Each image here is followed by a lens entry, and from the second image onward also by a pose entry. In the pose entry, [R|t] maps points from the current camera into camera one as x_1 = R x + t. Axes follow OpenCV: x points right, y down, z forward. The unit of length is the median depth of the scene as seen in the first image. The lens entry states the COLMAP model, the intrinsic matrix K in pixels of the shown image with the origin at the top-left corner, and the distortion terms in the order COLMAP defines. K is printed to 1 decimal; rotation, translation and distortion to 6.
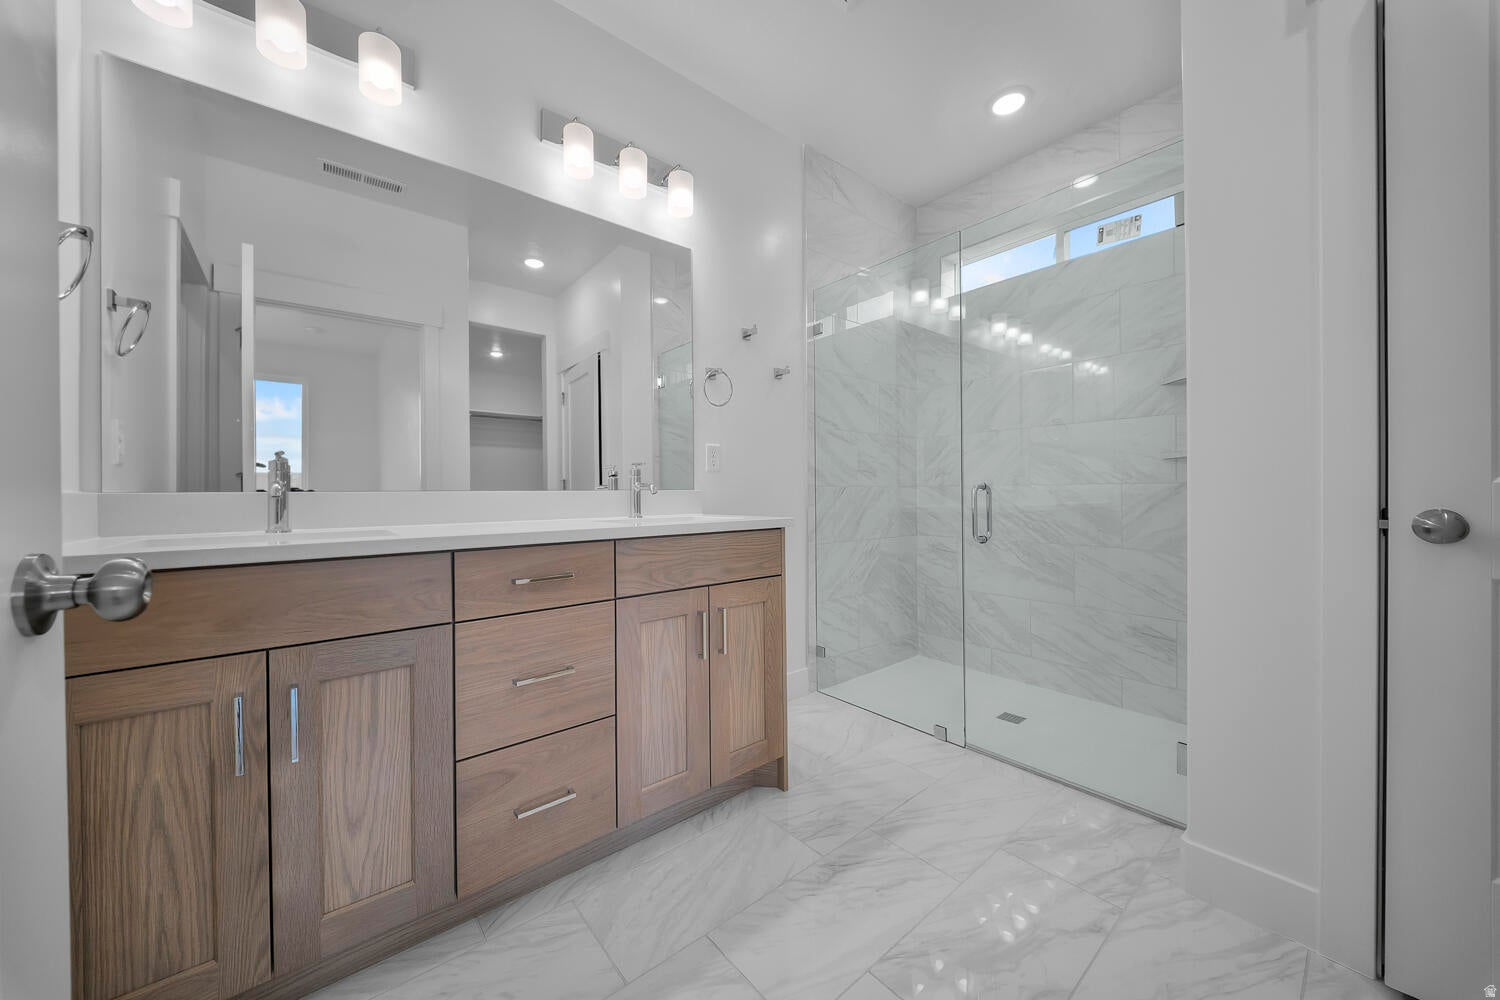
lens RADIAL K [[524.9, 0, 734.8], [0, 524.9, 497.7], [0, 0, 1]] dist [0.000913, -0.000424]
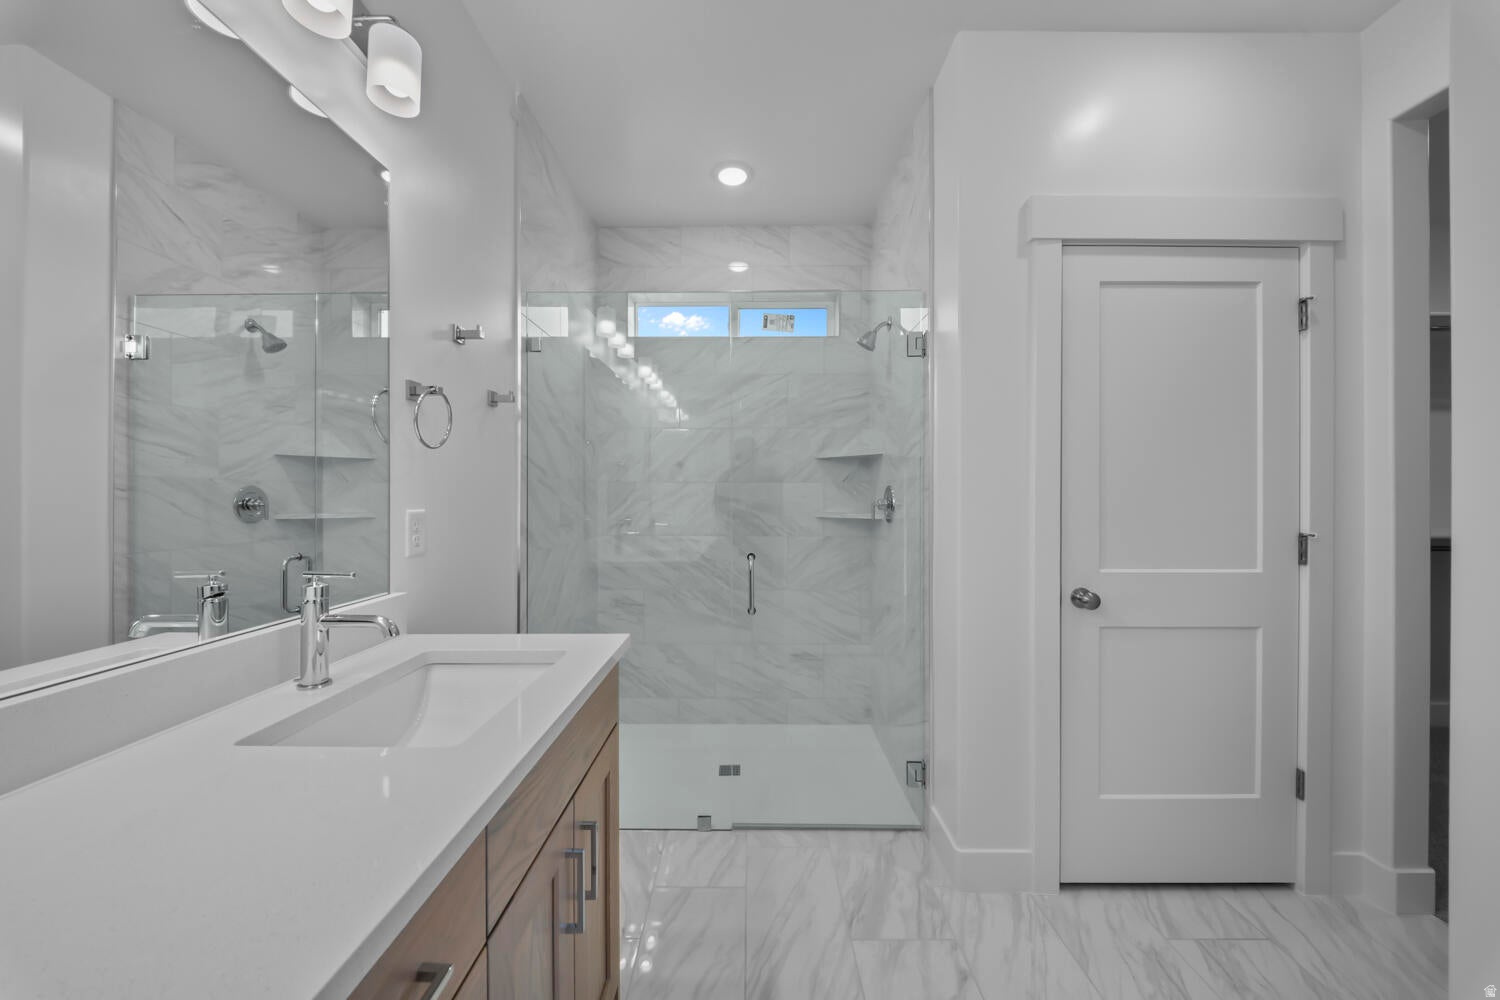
lens RADIAL K [[524.9, 0, 747.9], [0, 524.9, 500.2], [0, 0, 1]] dist [0.000913, -0.000424]
pose [[0.641197, 0.005478, 0.767356, -0.210161], [0.001758, 0.999961, -0.008607, -0.086686], [-0.767374, 0.006868, 0.641163, 0.267090]]
